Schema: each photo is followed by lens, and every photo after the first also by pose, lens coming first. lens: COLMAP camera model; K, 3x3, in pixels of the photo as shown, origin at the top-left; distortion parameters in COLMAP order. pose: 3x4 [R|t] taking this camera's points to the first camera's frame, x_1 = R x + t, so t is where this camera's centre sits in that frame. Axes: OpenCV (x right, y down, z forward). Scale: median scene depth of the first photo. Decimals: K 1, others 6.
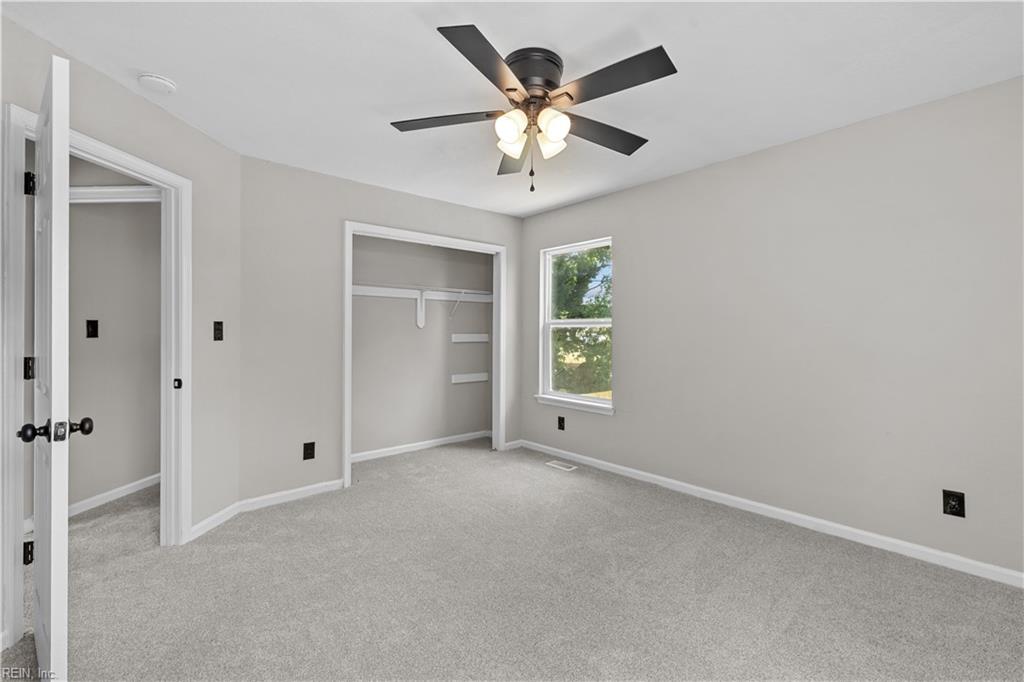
lens RADIAL K [[443.6, 0, 509.9], [0, 443.6, 331.6], [0, 0, 1]] dist [0.003204, 0.000005]
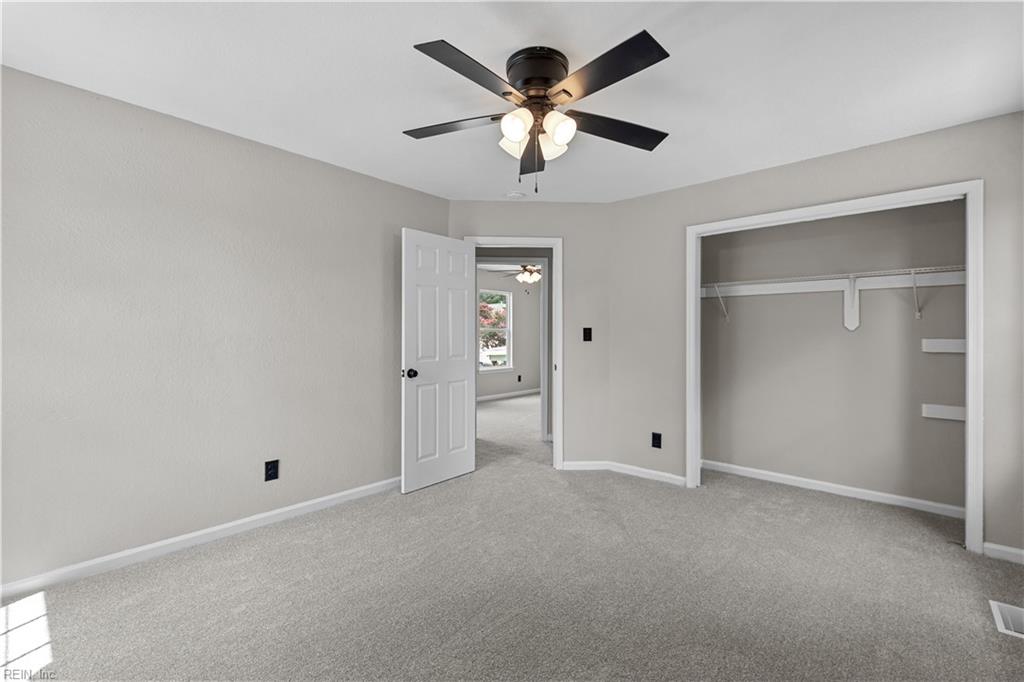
lens RADIAL K [[443.6, 0, 512.8], [0, 443.6, 335.3], [0, 0, 1]] dist [0.003204, 0.000005]
pose [[0.124973, 0.003126, -0.992155, 0.425324], [-0.000203, 0.999995, 0.003125, -0.001882], [0.992160, -0.000189, 0.124973, 0.336995]]
